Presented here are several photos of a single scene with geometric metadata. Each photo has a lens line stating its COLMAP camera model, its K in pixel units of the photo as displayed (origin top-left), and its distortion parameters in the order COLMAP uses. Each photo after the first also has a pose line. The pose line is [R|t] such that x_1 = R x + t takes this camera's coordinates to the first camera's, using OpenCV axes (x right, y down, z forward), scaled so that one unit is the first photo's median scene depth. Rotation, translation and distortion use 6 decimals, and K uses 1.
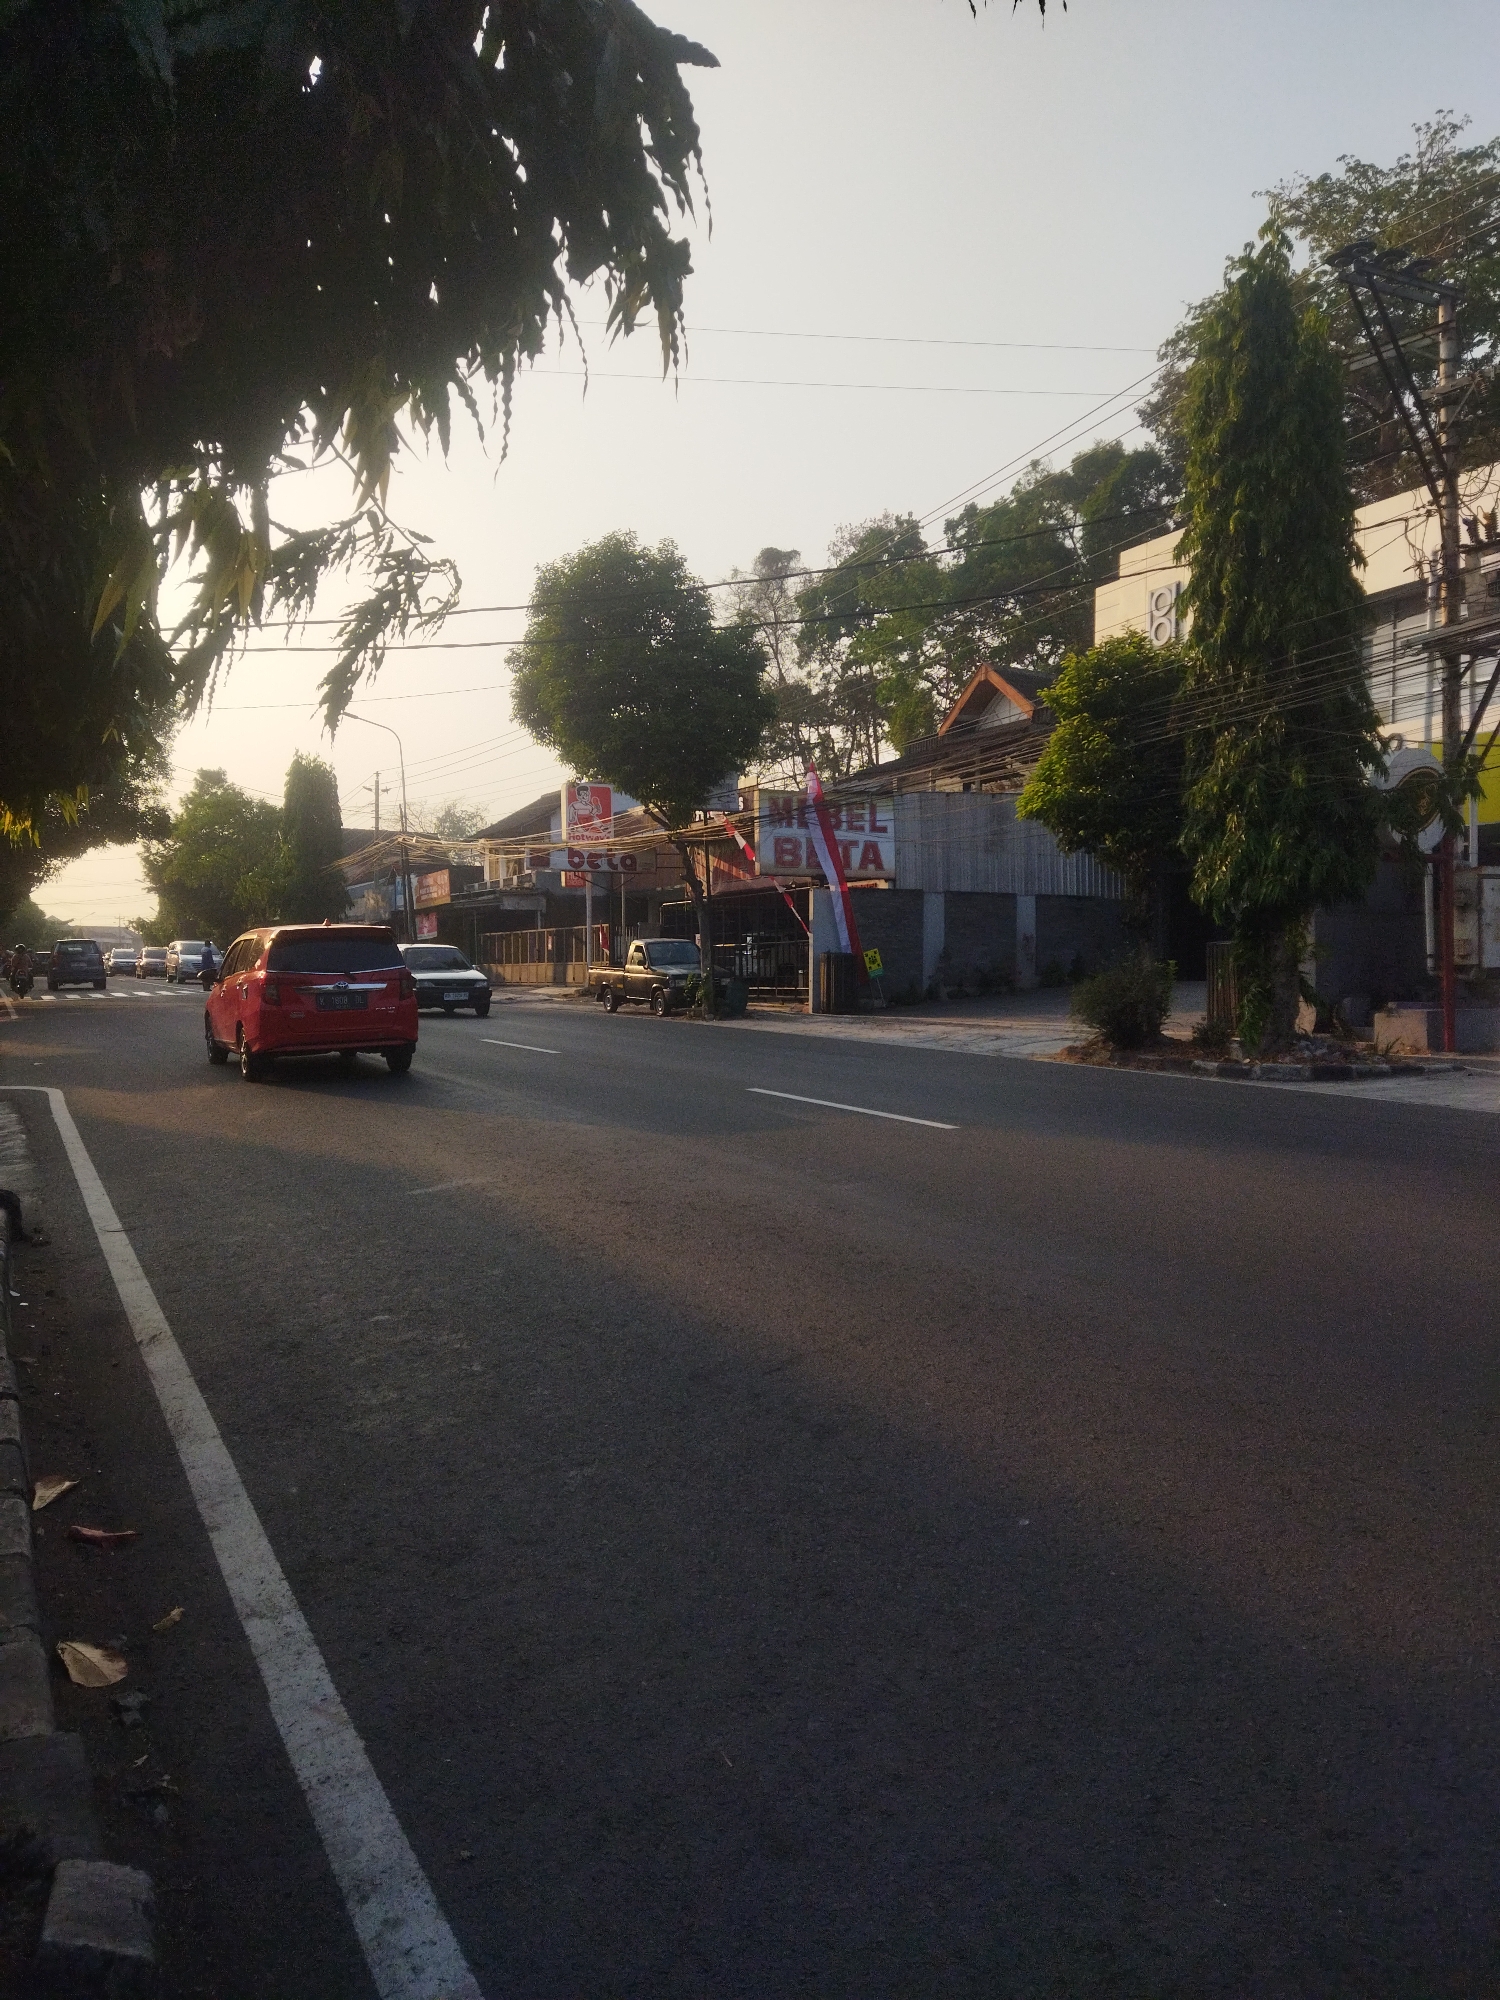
lens RADIAL K [[1518.8, 0, 749.7], [0, 1518.8, 1001.1], [0, 0, 1]] dist [0.167851, -0.149140]
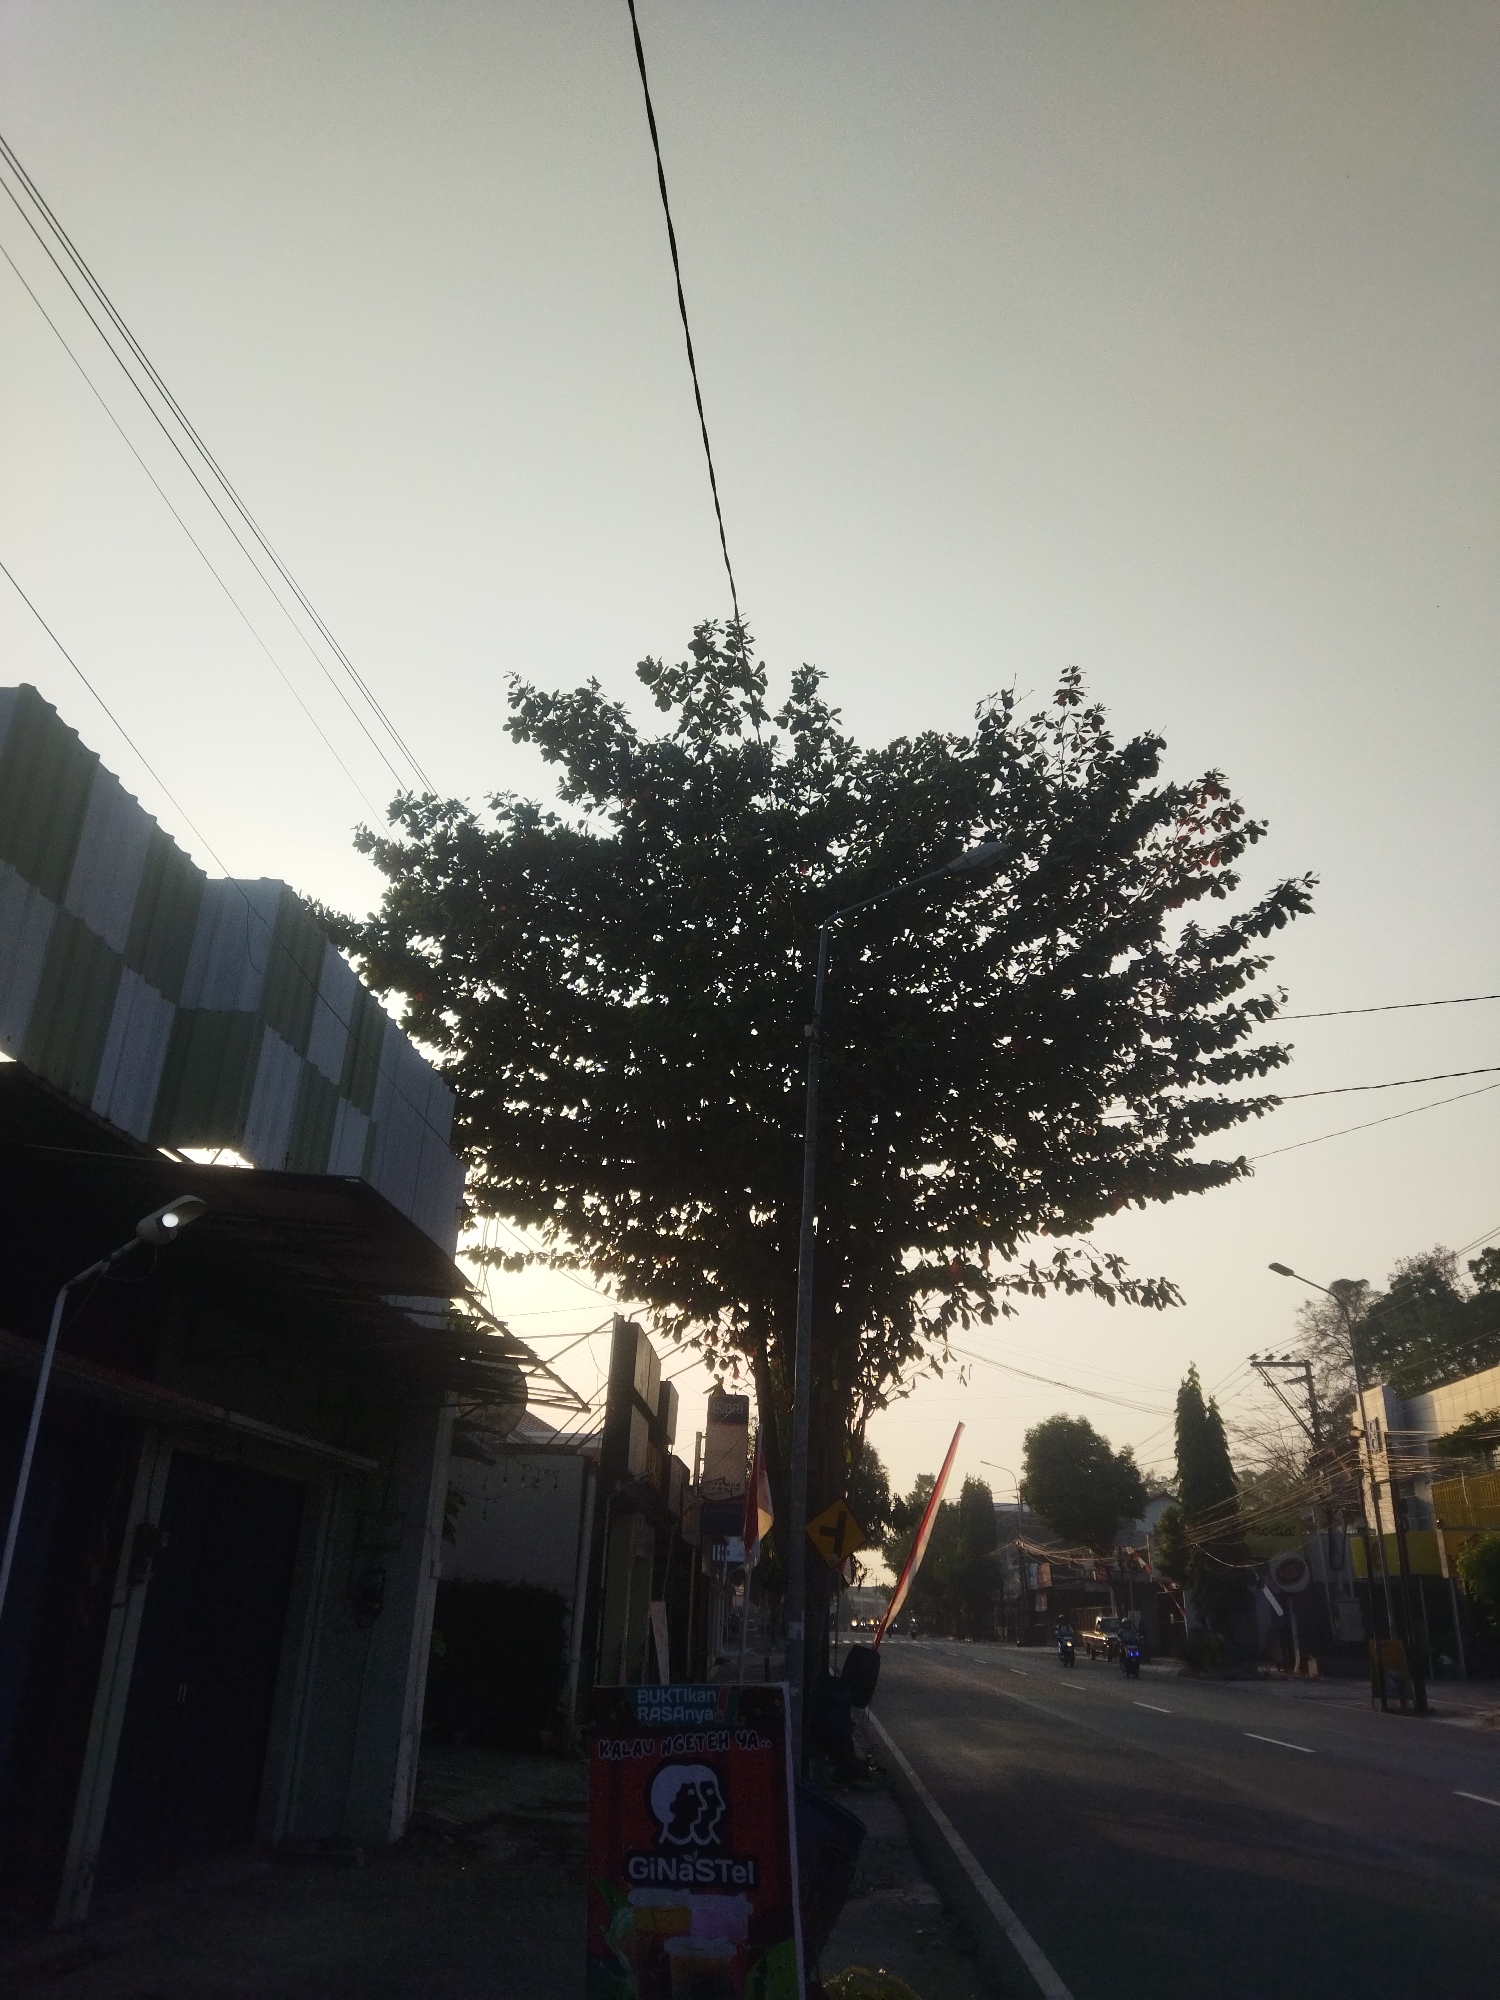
lens RADIAL K [[1518.8, 0, 749.7], [0, 1518.8, 1001.1], [0, 0, 1]] dist [0.167851, -0.149140]
pose [[0.890328, -0.151719, -0.429300, 0.239193], [-0.026849, 0.923717, -0.382133, -0.000521], [0.454528, 0.351750, 0.818337, -0.512000]]
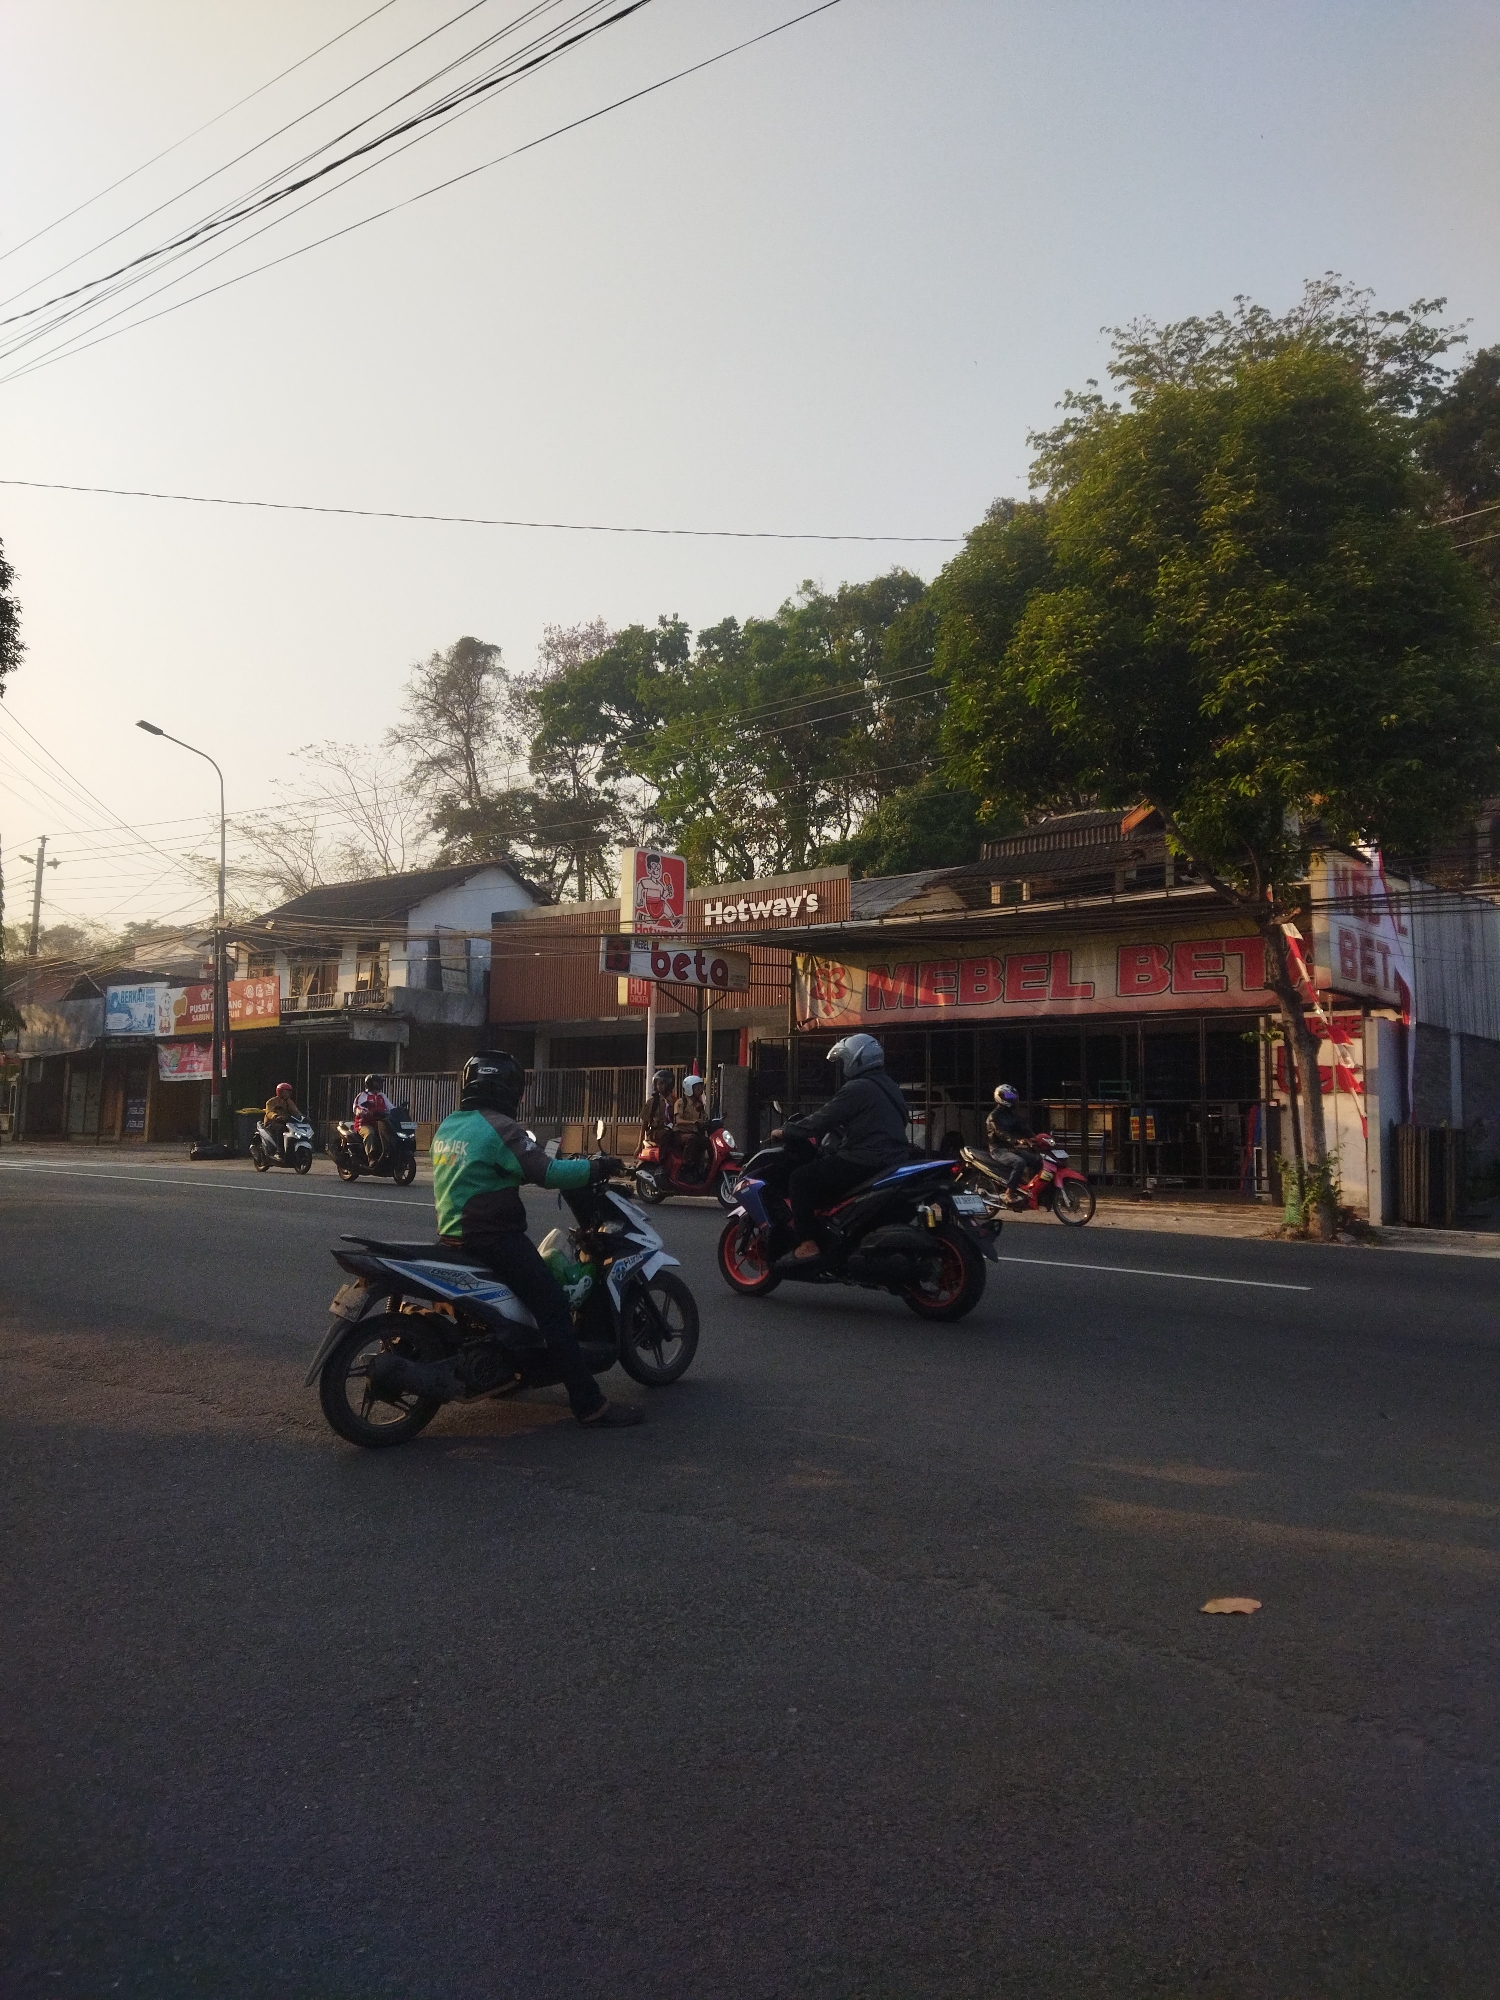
lens RADIAL K [[1518.8, 0, 749.7], [0, 1518.8, 1001.1], [0, 0, 1]] dist [0.167851, -0.149140]
pose [[0.932139, 0.053855, 0.358073, -0.193958], [-0.015540, 0.993917, -0.109032, -0.004622], [-0.361766, 0.096069, 0.927306, 0.245461]]
